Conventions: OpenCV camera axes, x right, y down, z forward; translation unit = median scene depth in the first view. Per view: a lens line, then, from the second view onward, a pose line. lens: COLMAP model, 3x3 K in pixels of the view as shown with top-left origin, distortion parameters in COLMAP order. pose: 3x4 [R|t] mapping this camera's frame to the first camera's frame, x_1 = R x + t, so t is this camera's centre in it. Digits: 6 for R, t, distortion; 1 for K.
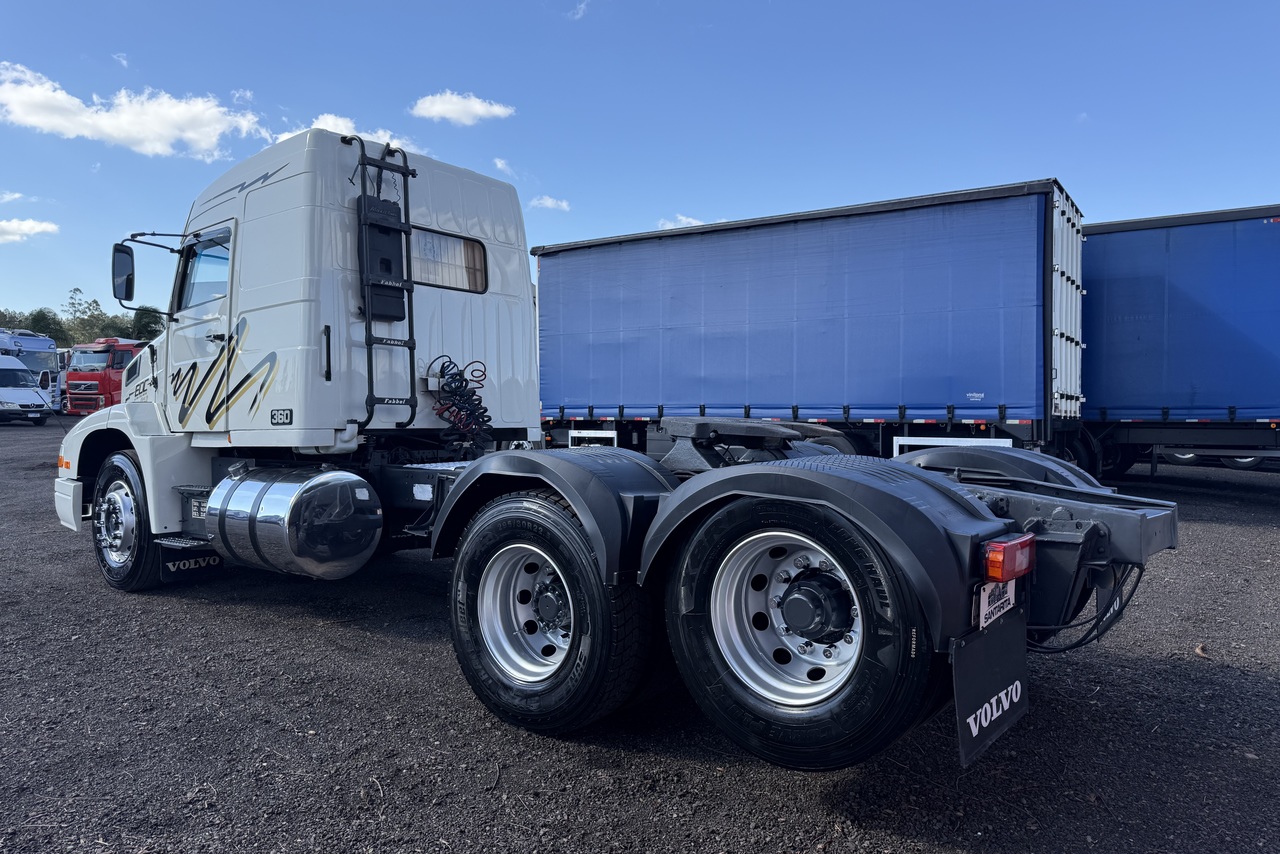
lens RADIAL K [[885.3, 0, 638.5], [0, 885.3, 433.6], [0, 0, 1]] dist [0.118376, -0.190499]
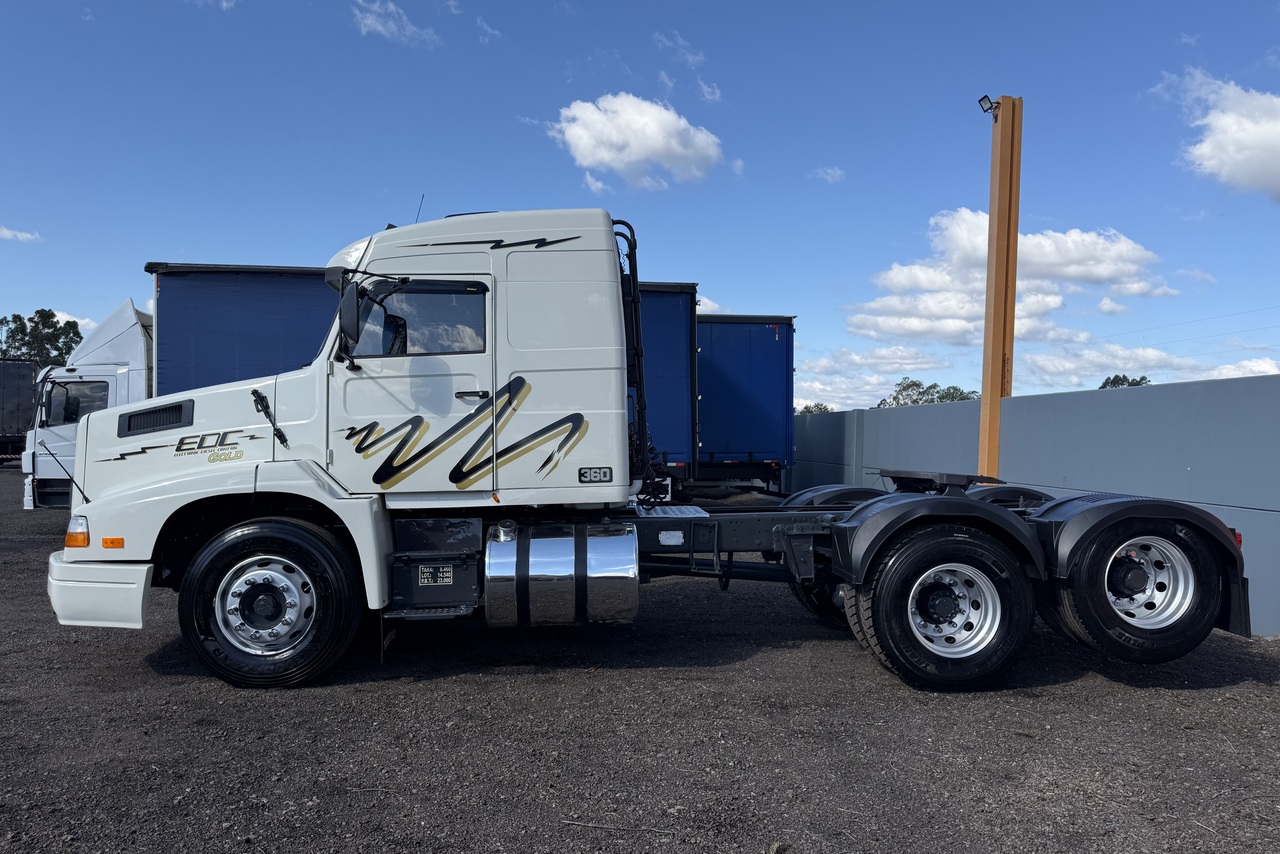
lens RADIAL K [[885.3, 0, 638.5], [0, 885.3, 433.6], [0, 0, 1]] dist [0.118376, -0.190499]
pose [[0.726777, 0.011403, 0.686779, -0.986048], [0.017056, 0.999254, -0.034640, -0.027610], [-0.686662, 0.036889, 0.726041, 0.182431]]
